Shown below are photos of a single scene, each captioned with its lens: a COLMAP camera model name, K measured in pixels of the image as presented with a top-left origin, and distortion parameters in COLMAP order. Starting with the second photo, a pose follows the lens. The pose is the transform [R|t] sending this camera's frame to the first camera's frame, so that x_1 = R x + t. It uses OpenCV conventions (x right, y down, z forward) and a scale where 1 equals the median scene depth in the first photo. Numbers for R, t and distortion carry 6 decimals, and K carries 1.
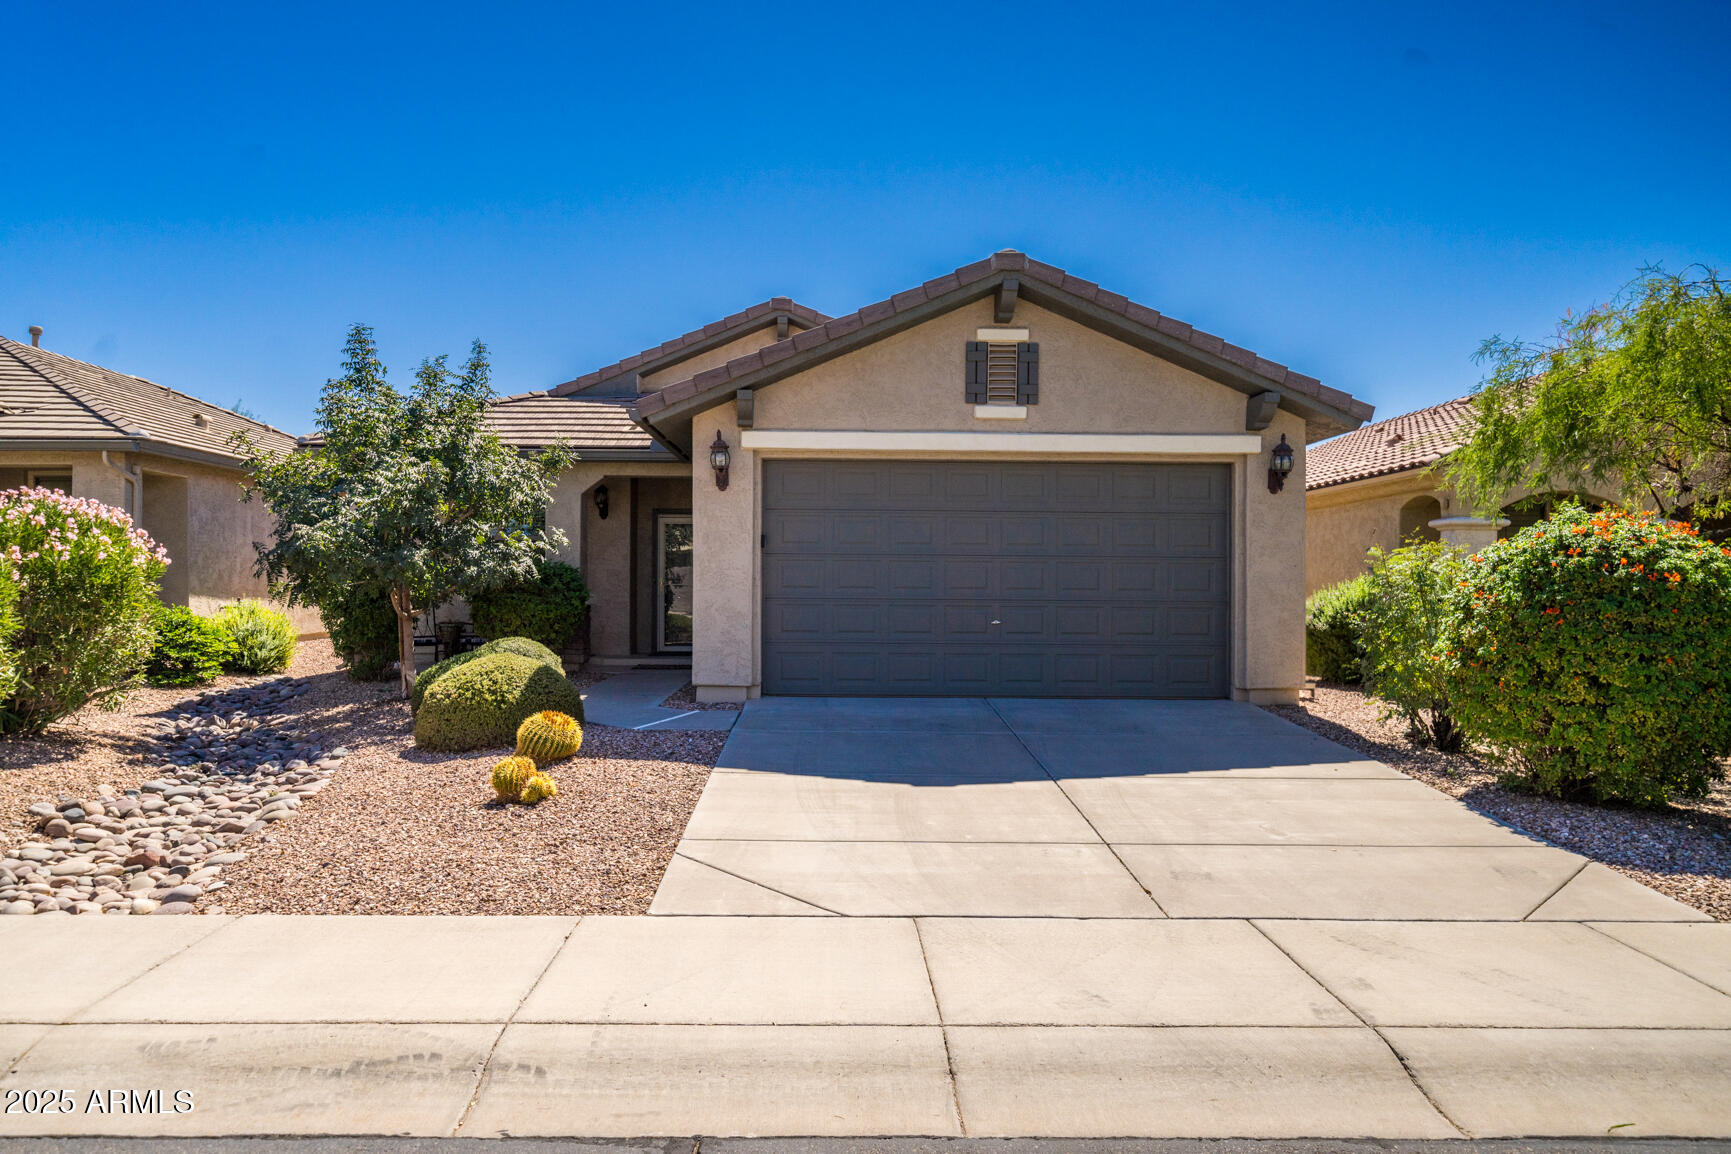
lens RADIAL K [[1102.5, 0, 871.4], [0, 1102.5, 577.2], [0, 0, 1]] dist [0.001843, -0.000700]
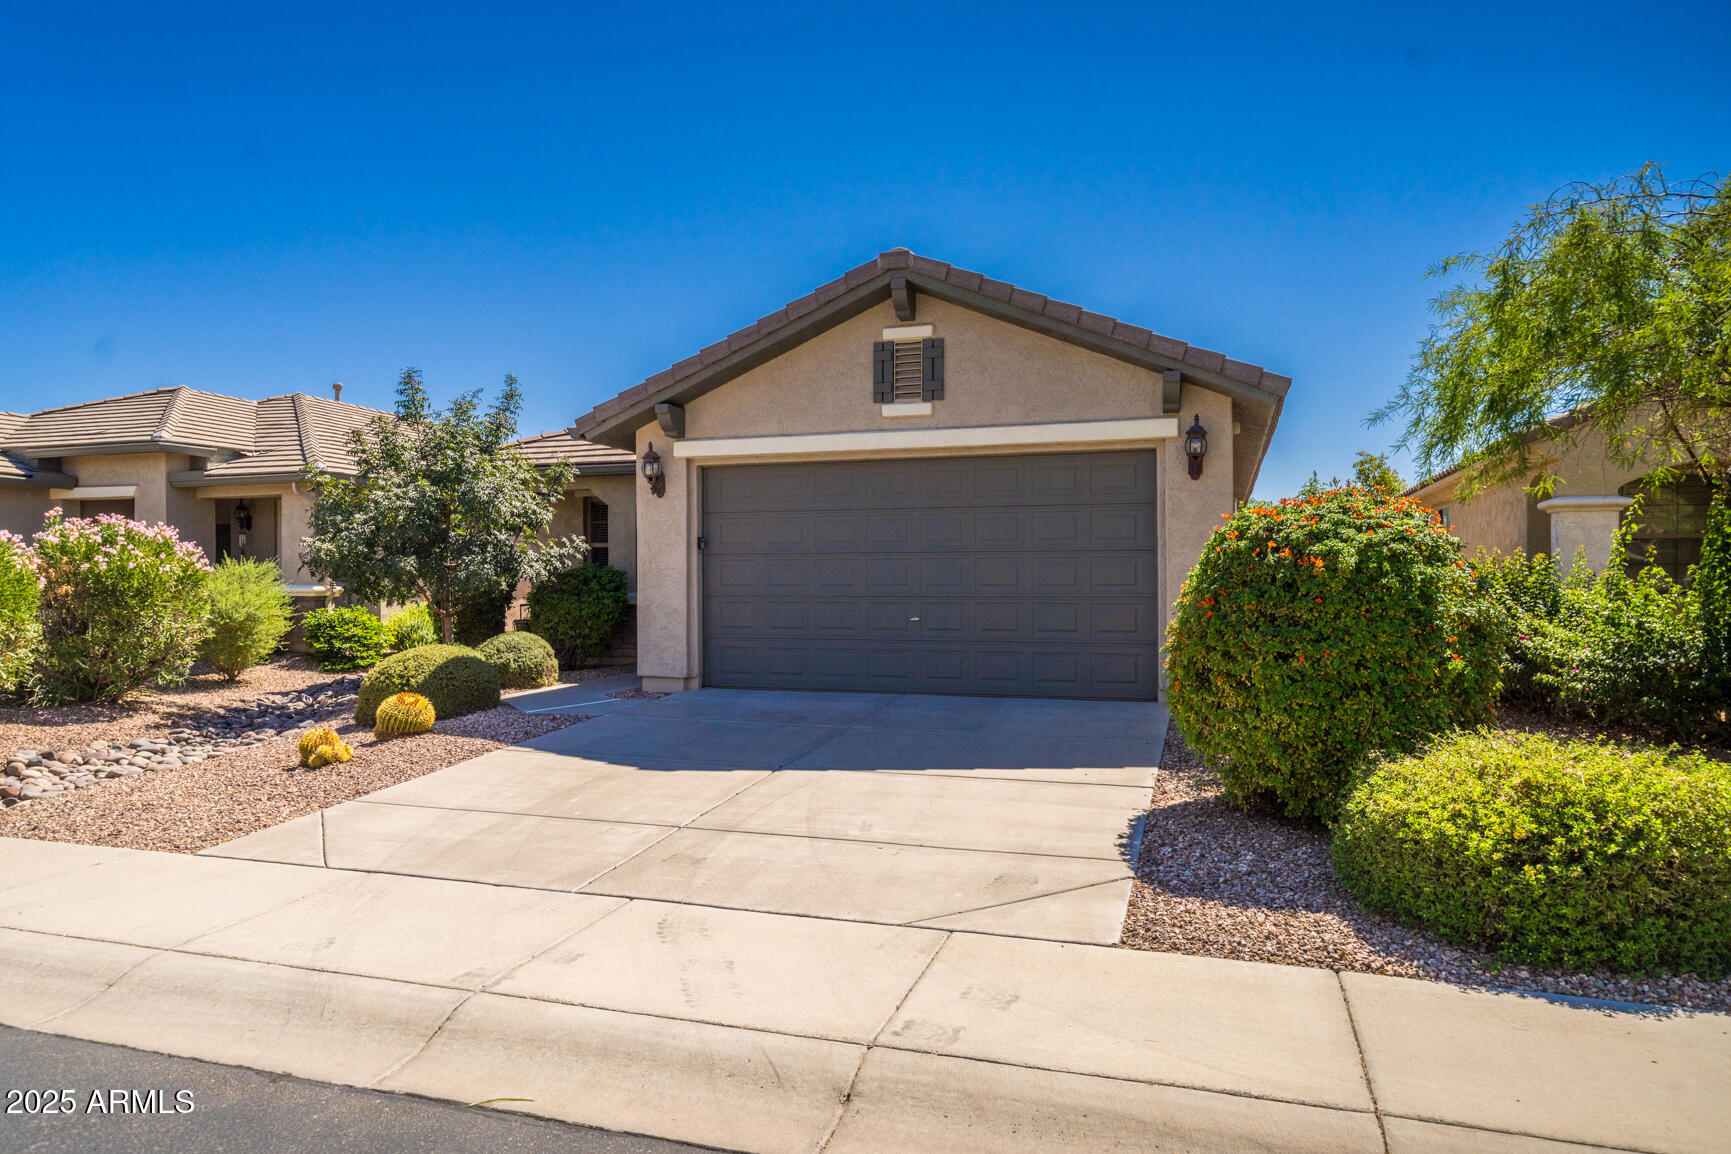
lens RADIAL K [[1102.5, 0, 909.1], [0, 1102.5, 576.1], [0, 0, 1]] dist [0.001843, -0.000700]
pose [[0.946882, -0.012055, -0.321355, 0.443221], [0.010739, 0.999925, -0.005870, 0.007877], [0.321402, 0.002108, 0.946941, 0.049723]]
